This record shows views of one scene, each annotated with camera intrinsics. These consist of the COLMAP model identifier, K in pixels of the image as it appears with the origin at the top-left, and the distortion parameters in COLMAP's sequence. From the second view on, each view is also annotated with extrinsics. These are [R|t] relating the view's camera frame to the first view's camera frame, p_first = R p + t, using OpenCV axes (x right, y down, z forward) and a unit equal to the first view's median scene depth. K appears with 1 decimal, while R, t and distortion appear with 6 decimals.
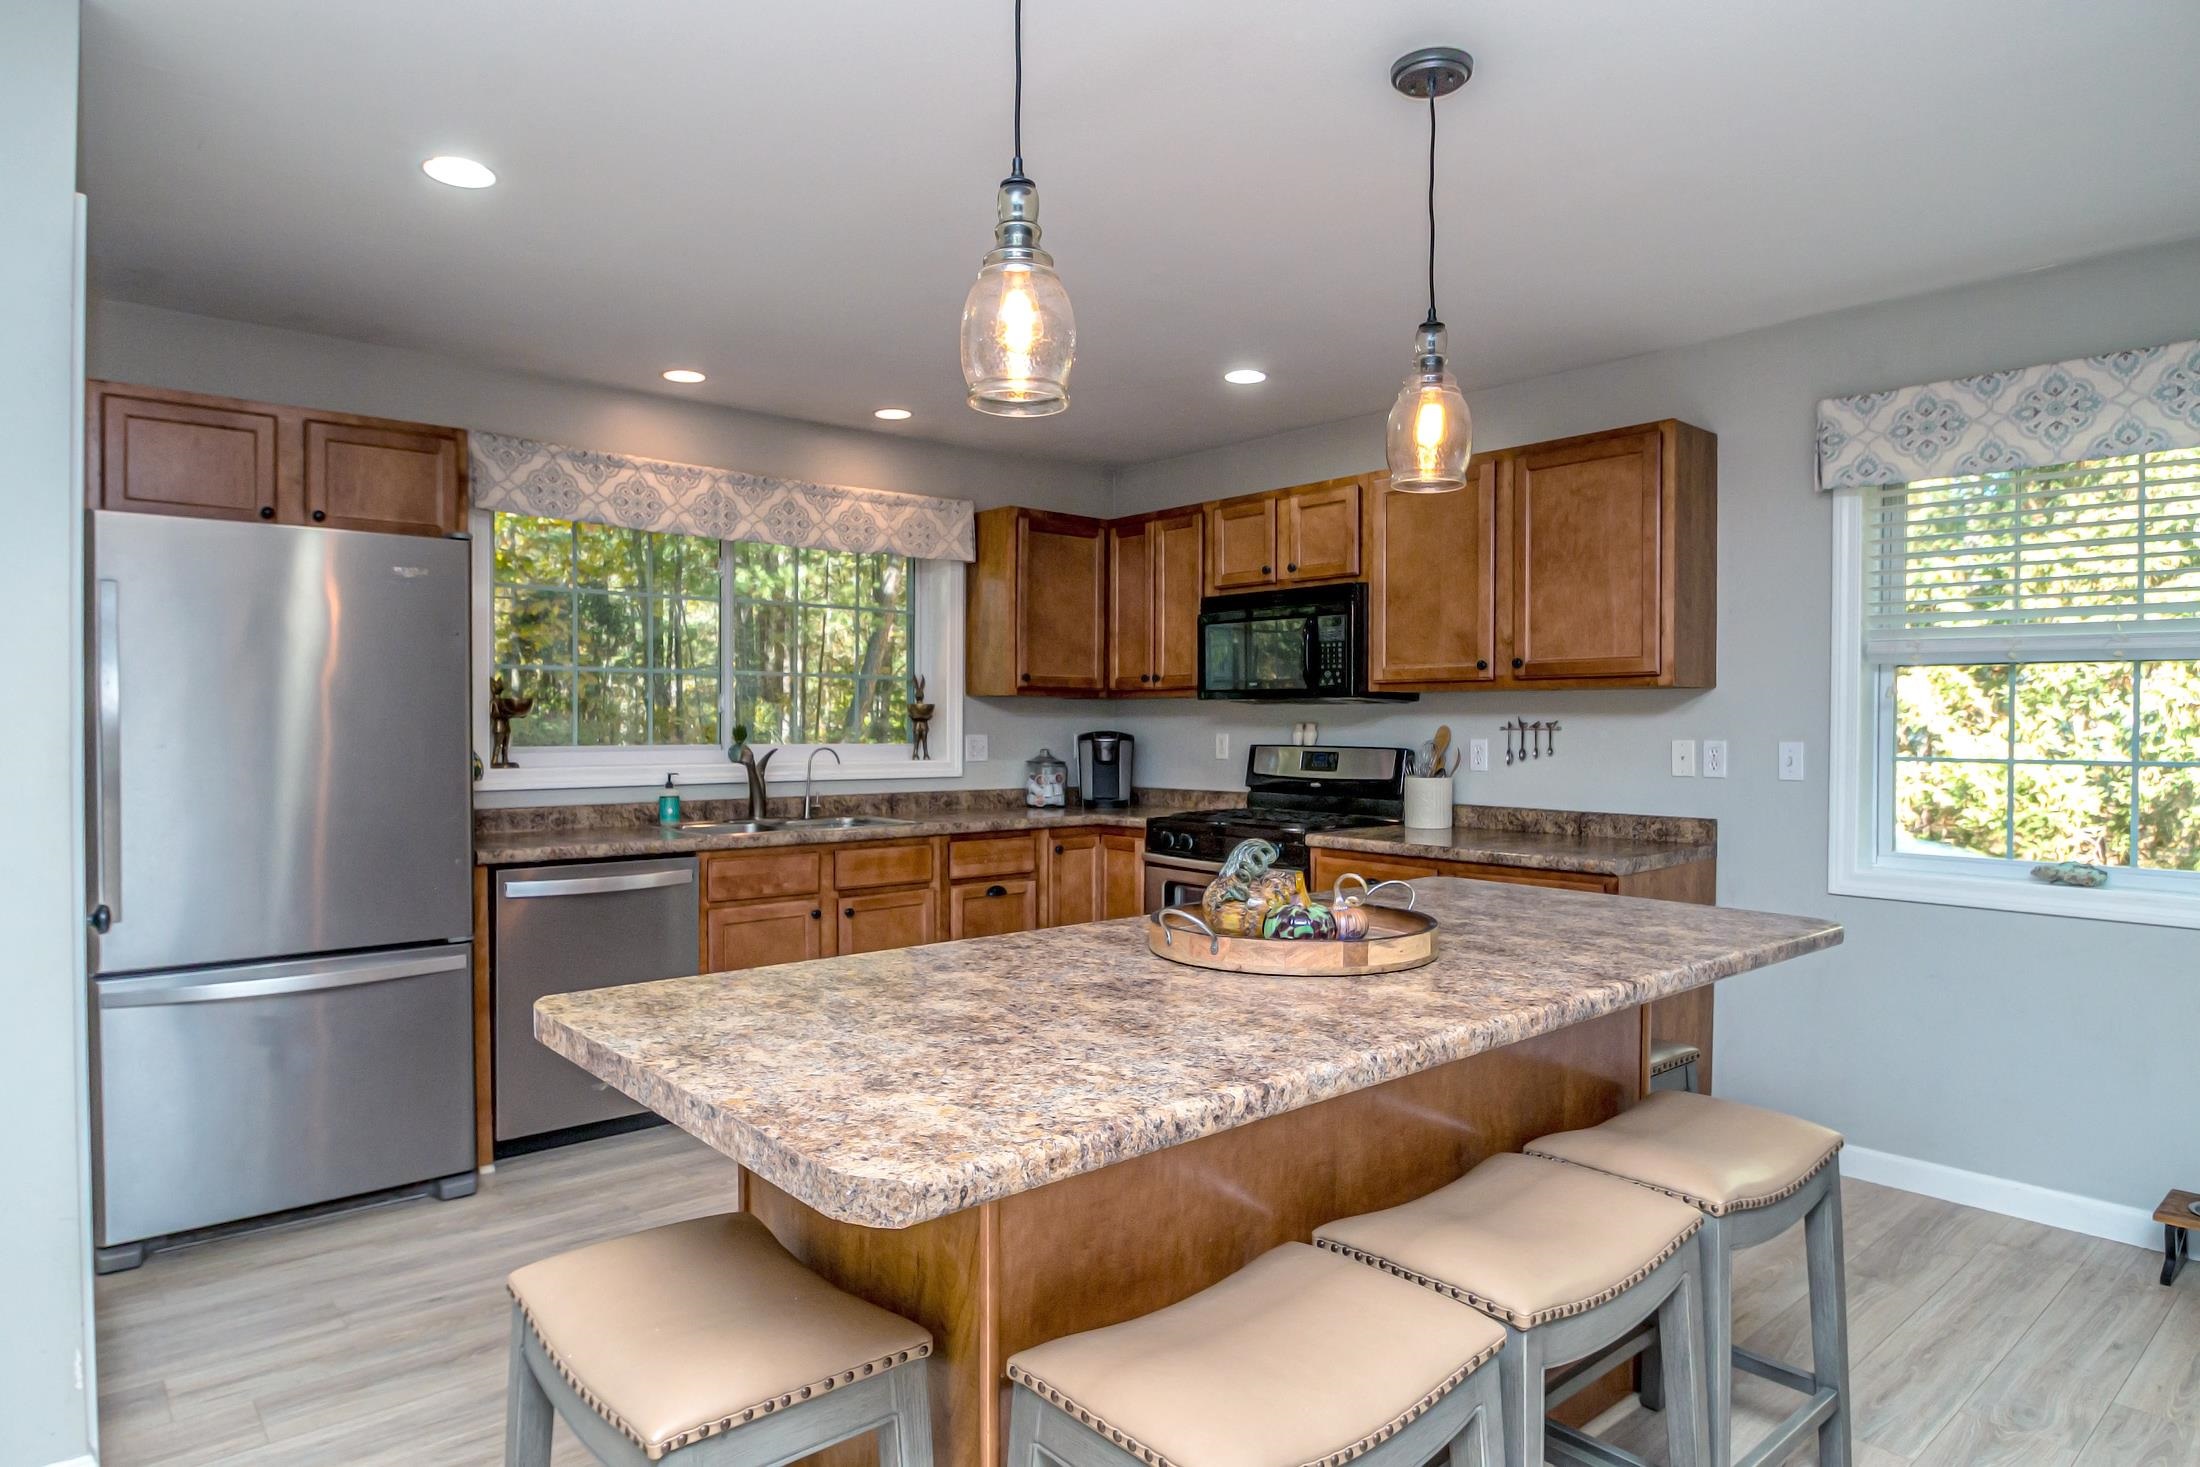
lens RADIAL K [[1267.5, 0, 975.5], [0, 1267.5, 740.3], [0, 0, 1]] dist [-0.004050, -0.000543]
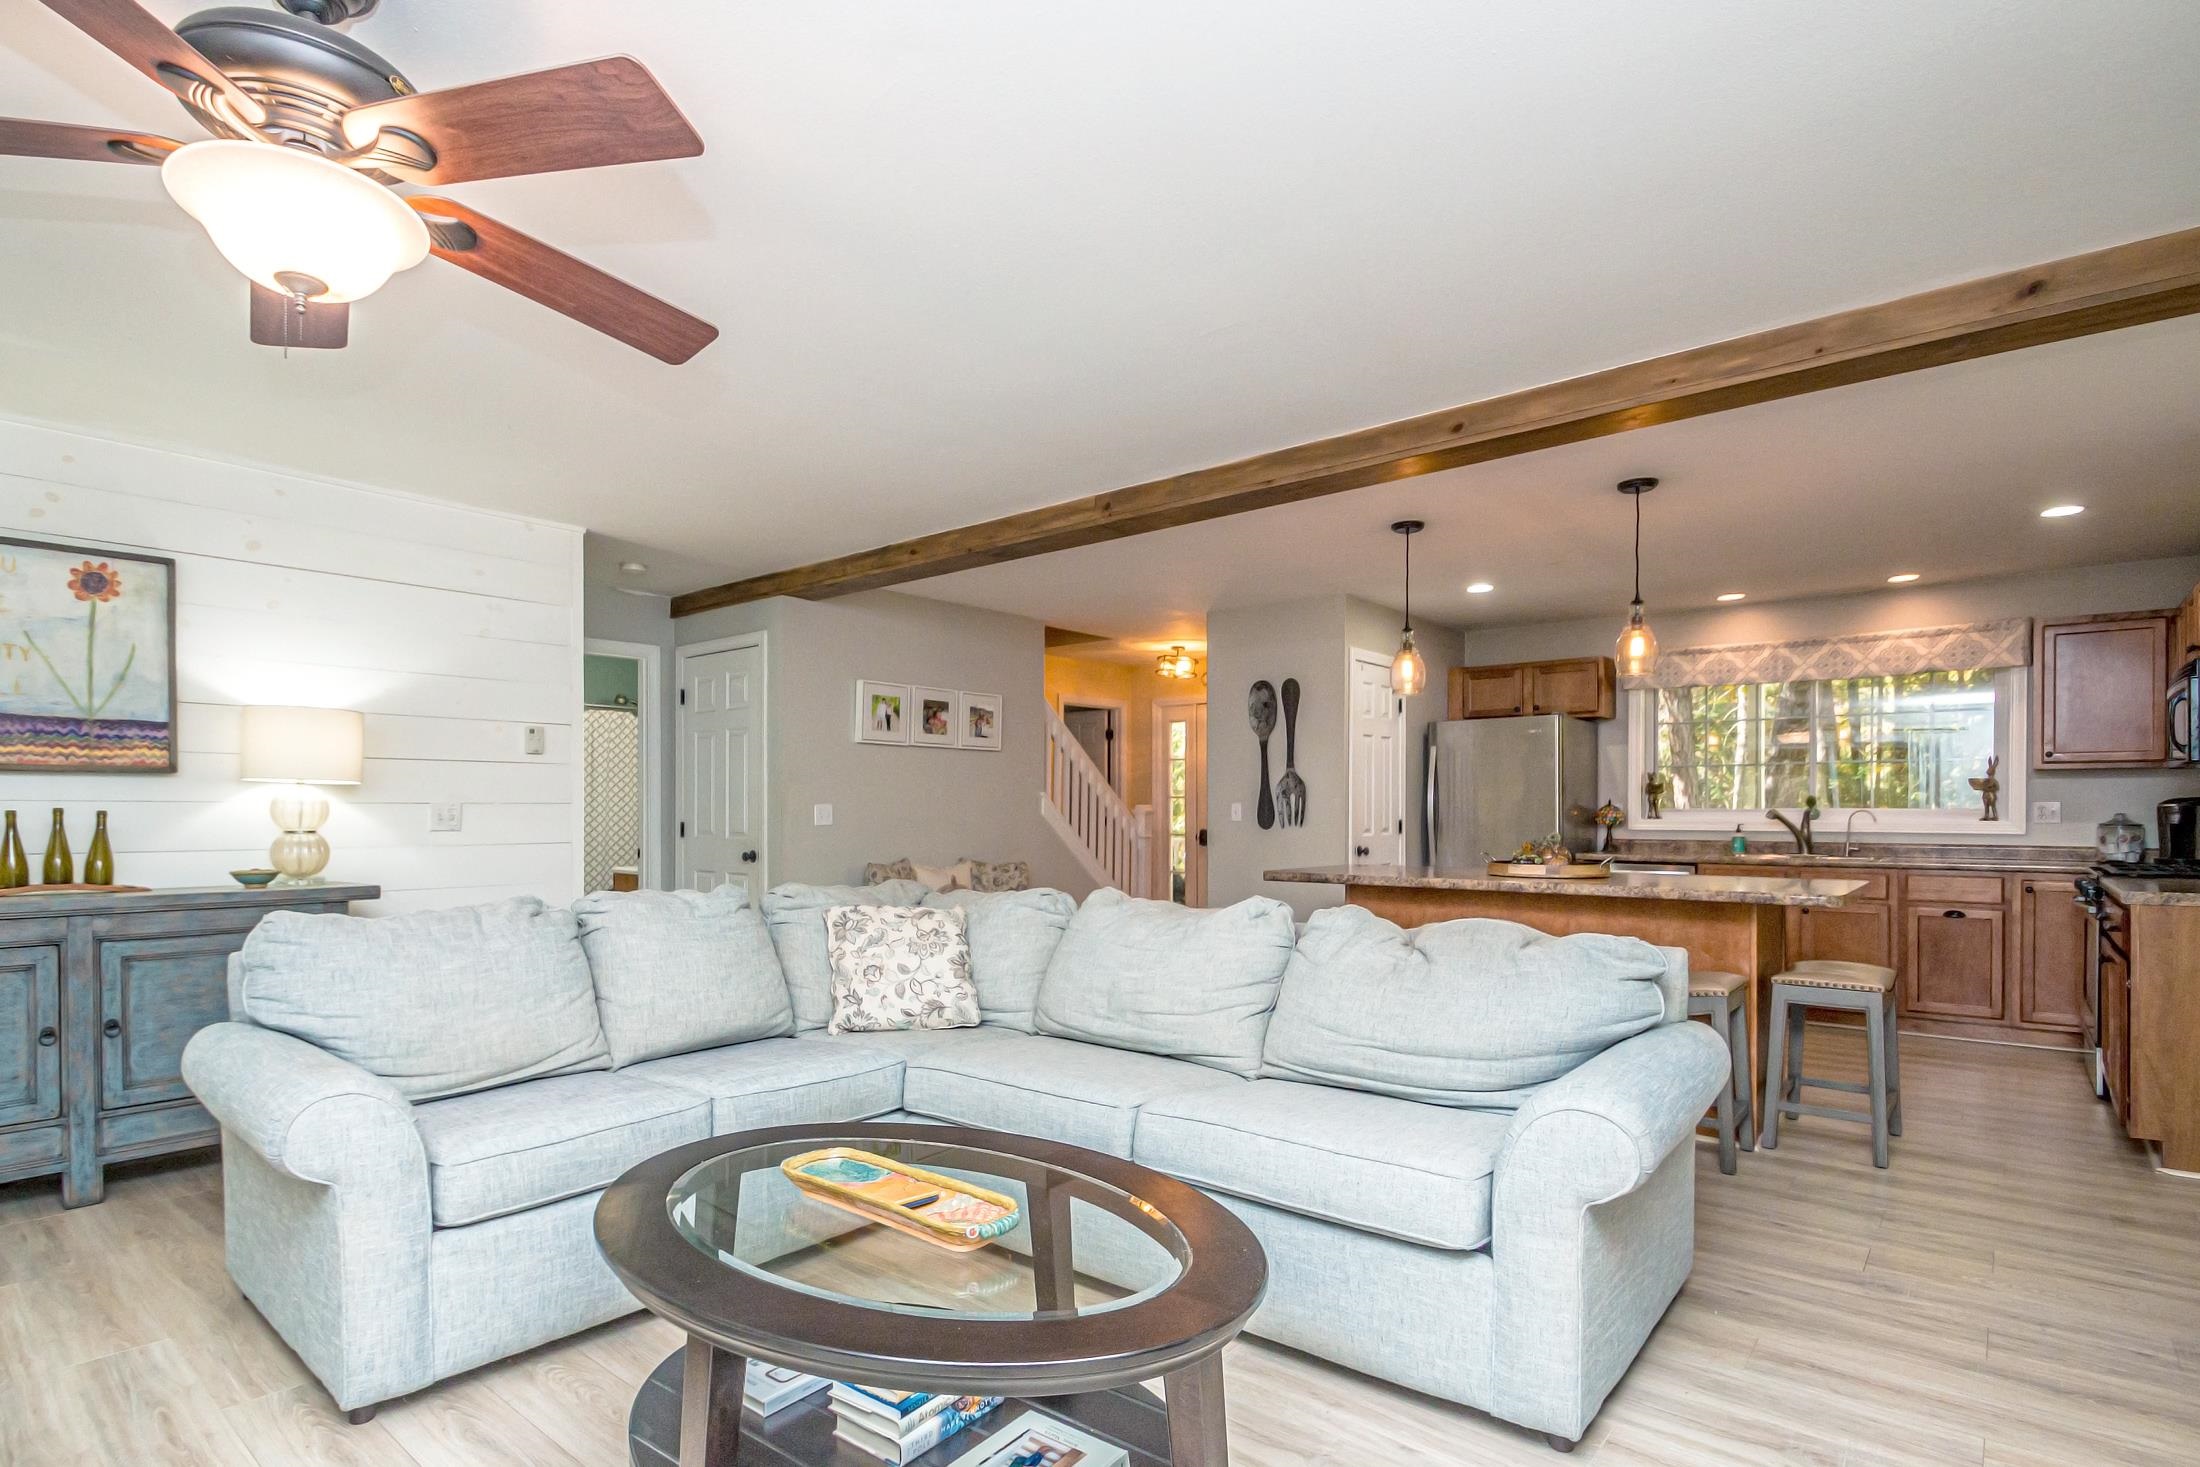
lens RADIAL K [[1022.6, 0, 1076.9], [0, 1022.6, 819.8], [0, 0, 1]] dist [0.000763, -0.000400]
pose [[0.161847, 0.008669, -0.986778, 0.946121], [-0.016414, 0.999847, 0.006092, 0.025669], [0.986679, 0.015211, 0.161964, -0.112311]]
